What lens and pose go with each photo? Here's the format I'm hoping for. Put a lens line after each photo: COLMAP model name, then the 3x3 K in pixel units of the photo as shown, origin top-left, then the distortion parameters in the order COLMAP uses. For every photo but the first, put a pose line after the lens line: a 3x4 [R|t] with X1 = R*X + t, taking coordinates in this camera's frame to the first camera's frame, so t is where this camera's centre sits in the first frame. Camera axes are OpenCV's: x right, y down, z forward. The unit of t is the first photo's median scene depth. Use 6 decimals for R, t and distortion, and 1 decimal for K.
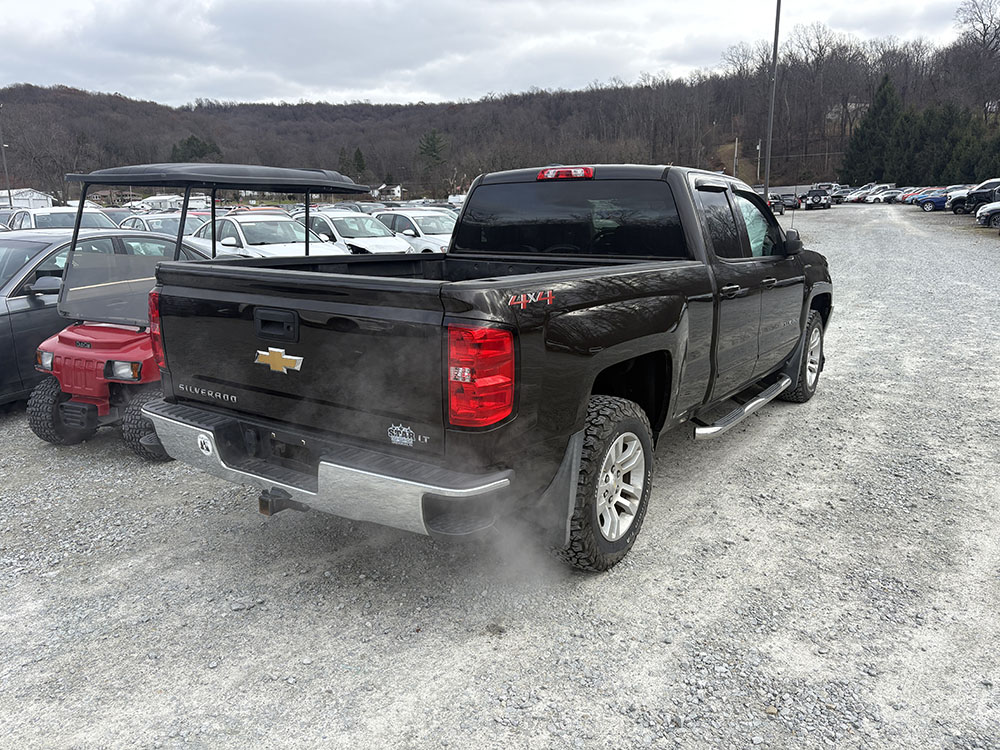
lens RADIAL K [[772.4, 0, 500.0], [0, 772.4, 375.0], [0, 0, 1]] dist [0.038003, 0.000660]
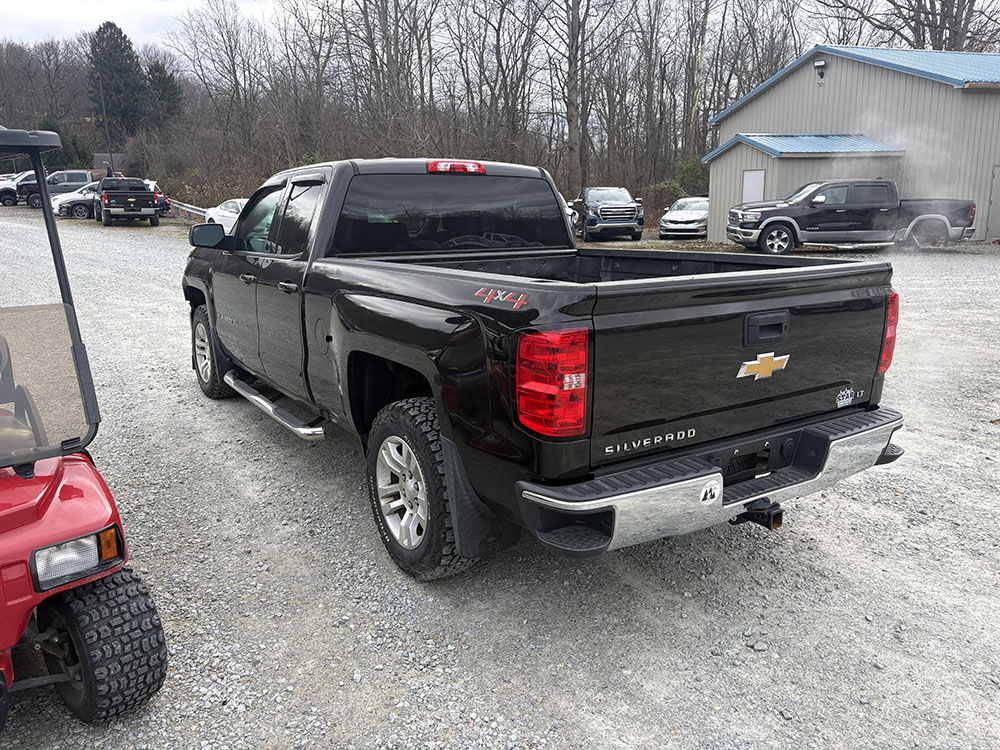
lens RADIAL K [[772.4, 0, 500.0], [0, 772.4, 375.0], [0, 0, 1]] dist [0.038003, 0.000660]
pose [[0.351493, -0.199928, 0.914594, -1.255655], [0.190172, 0.971811, 0.139349, -0.199879], [-0.916672, 0.124950, 0.379605, 0.927401]]
